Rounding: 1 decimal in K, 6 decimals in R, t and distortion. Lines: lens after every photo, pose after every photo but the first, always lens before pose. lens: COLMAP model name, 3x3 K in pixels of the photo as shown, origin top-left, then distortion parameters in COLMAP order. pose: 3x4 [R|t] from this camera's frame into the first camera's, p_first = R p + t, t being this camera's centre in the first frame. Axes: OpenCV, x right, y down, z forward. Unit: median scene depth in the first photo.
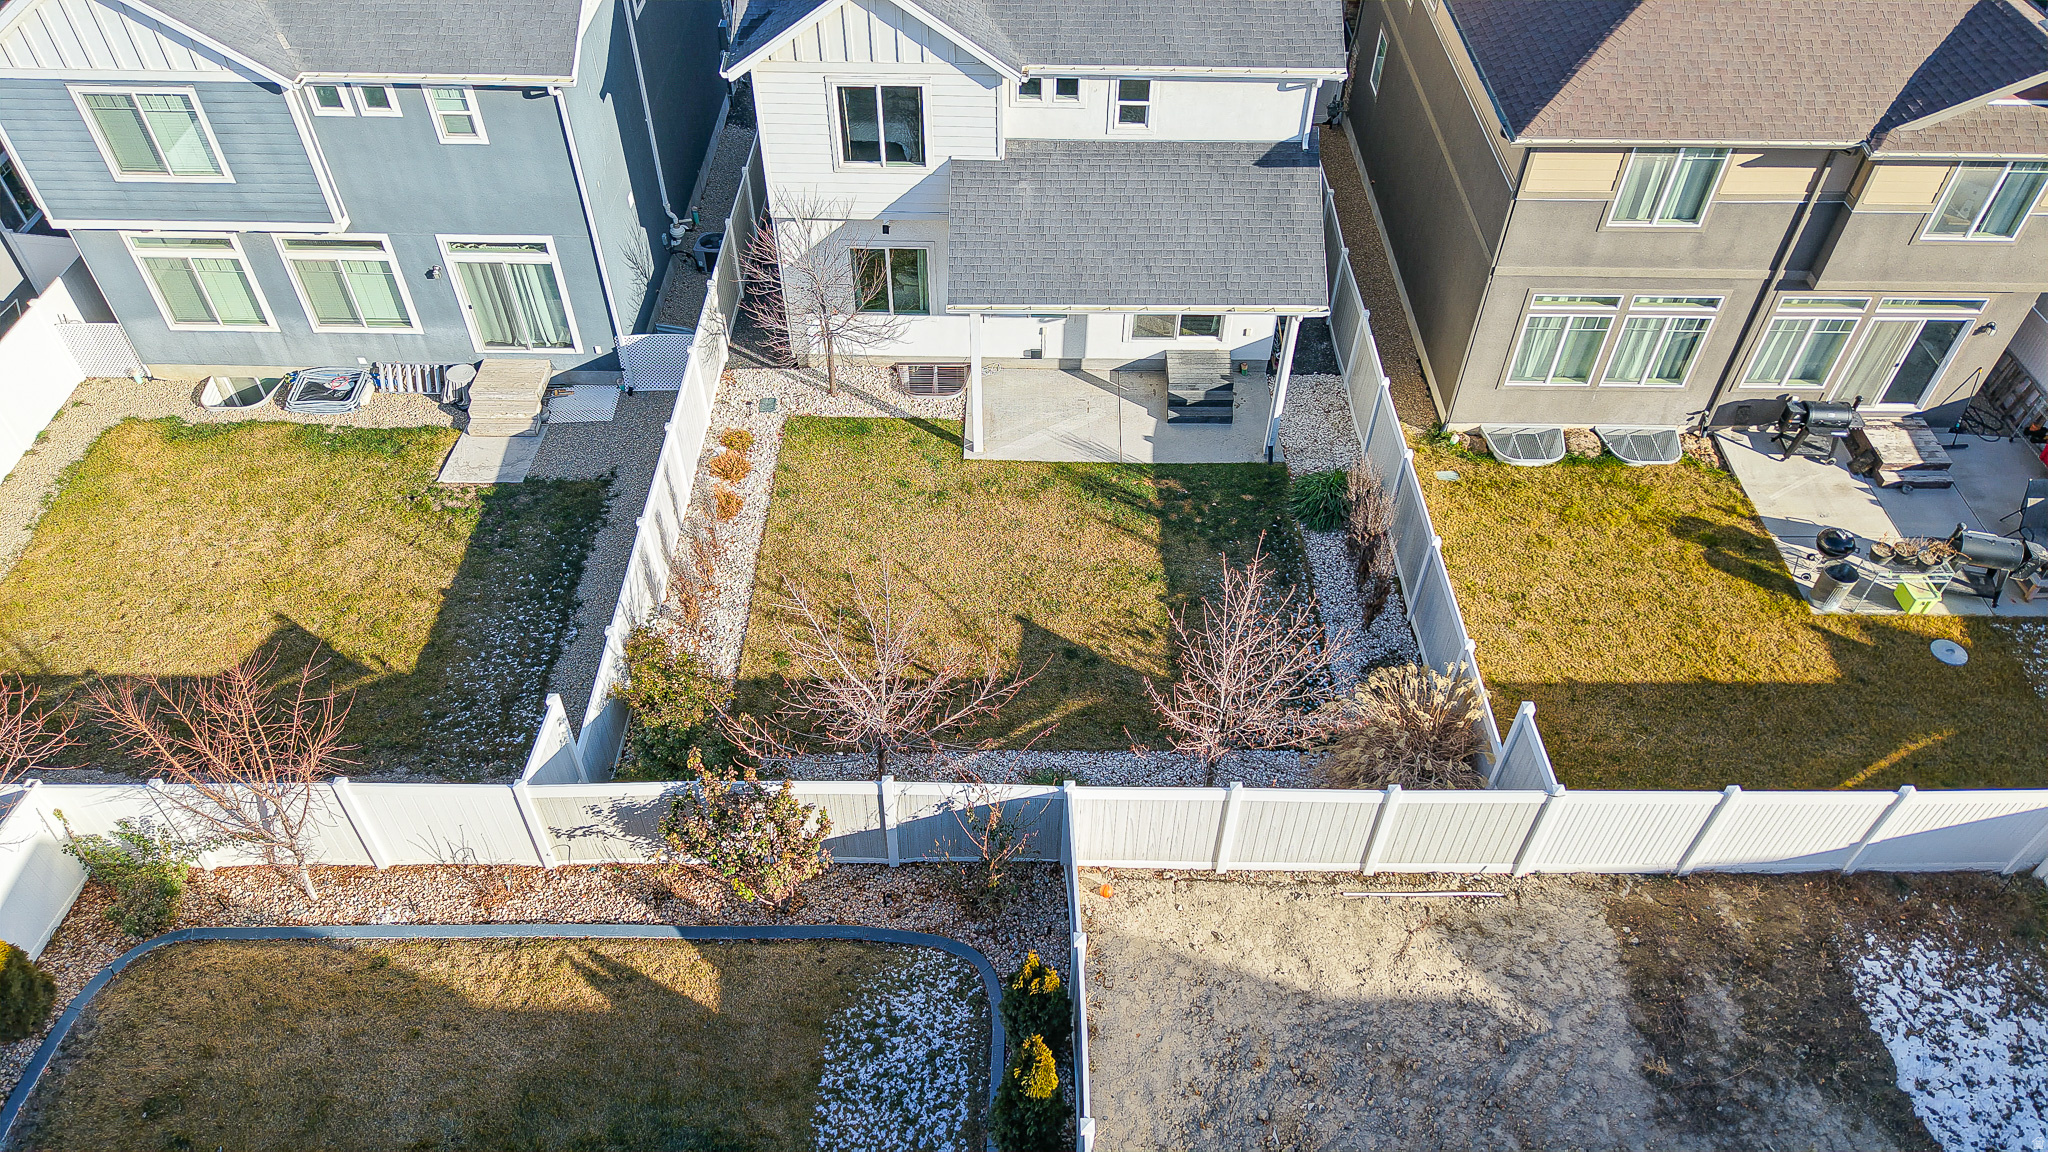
lens RADIAL K [[1370.2, 0, 1024.0], [0, 1370.2, 576.0], [0, 0, 1]] dist [0.033626, -0.039831]
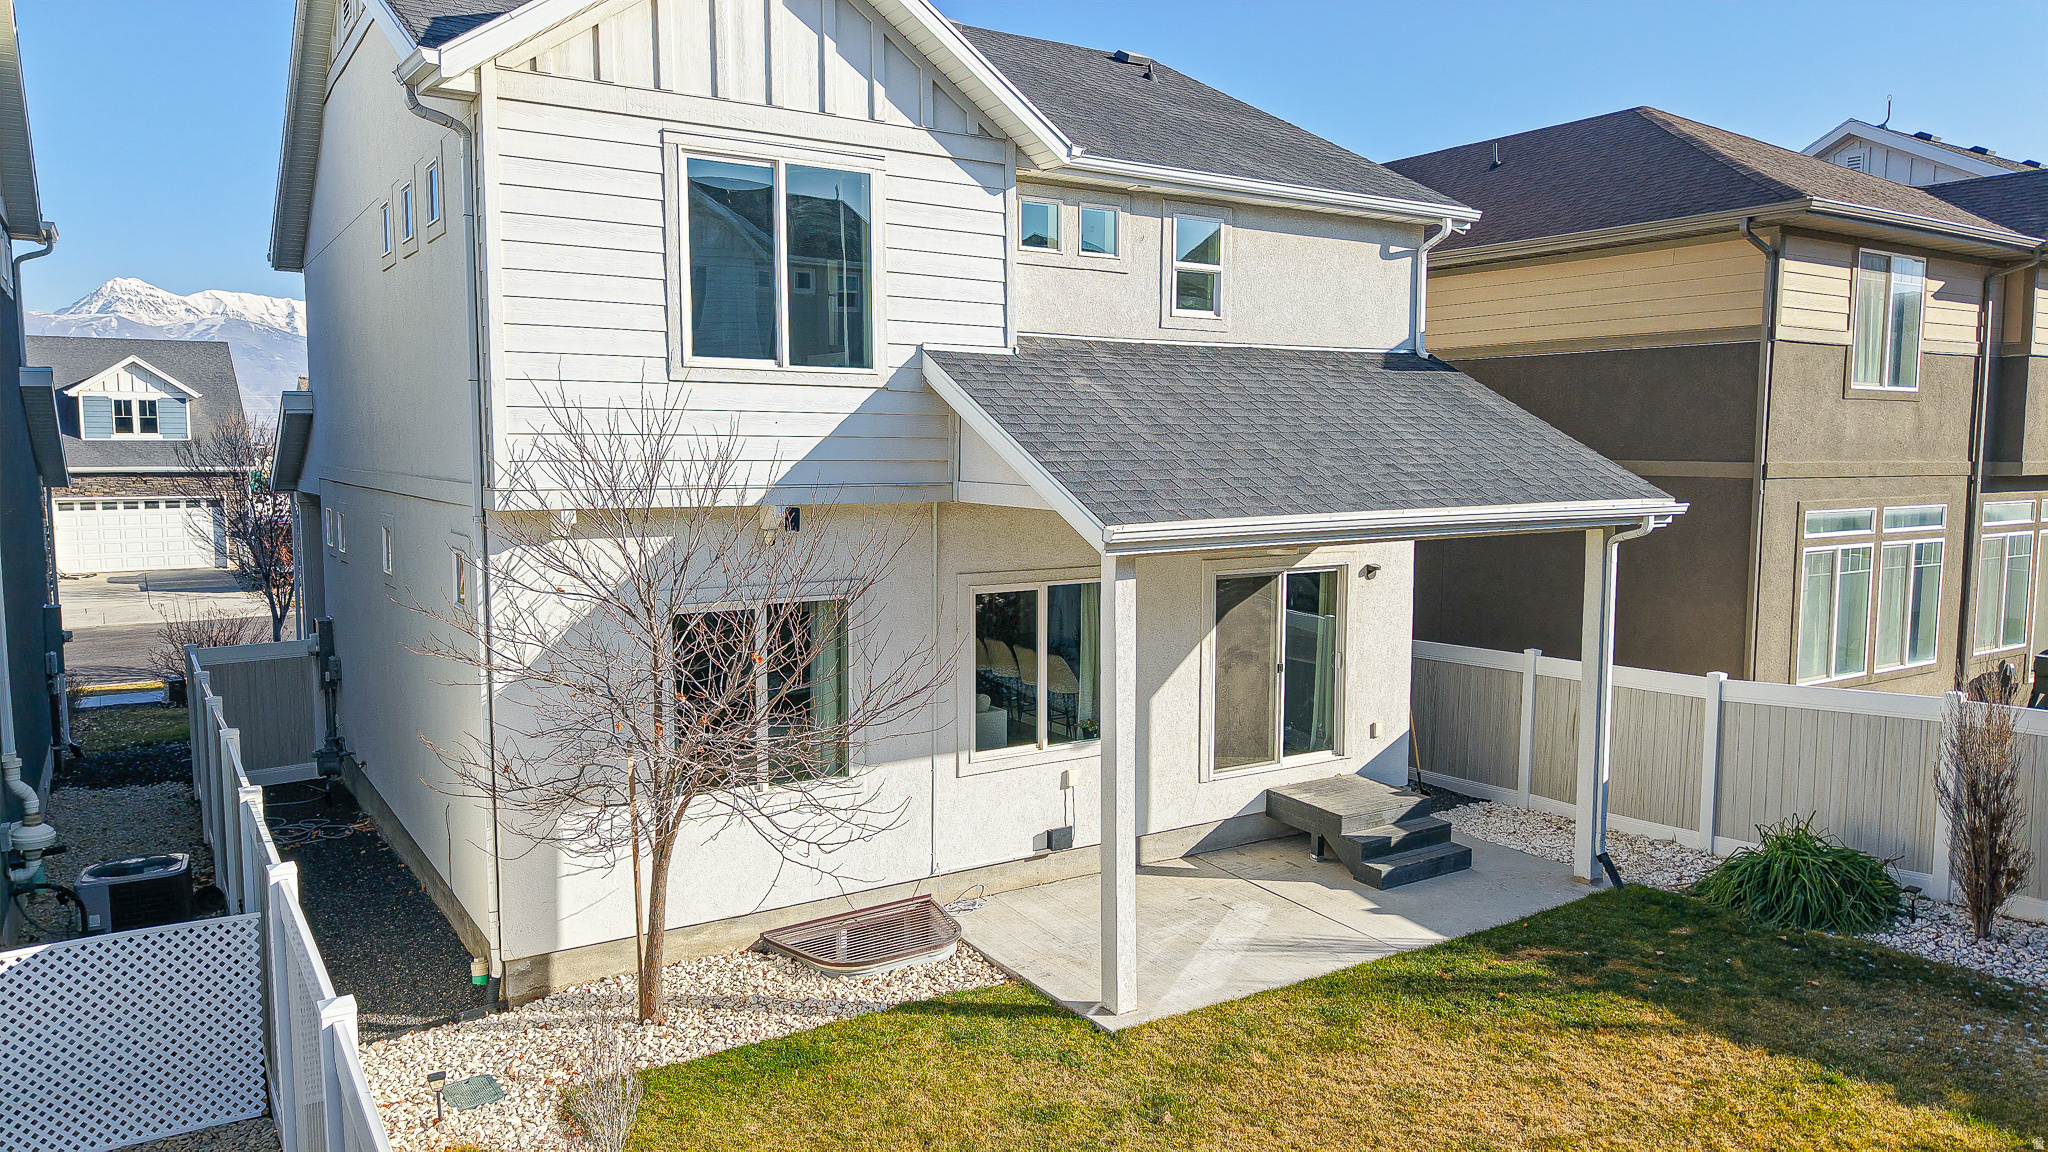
lens RADIAL K [[1383.7, 0, 1024.0], [0, 1383.7, 576.0], [0, 0, 1]] dist [-0.002187, -0.001635]
pose [[0.833965, -0.063748, 0.548122, -0.281383], [0.401487, 0.751533, -0.523456, 0.007081], [-0.378563, 0.656608, 0.652347, 0.738966]]
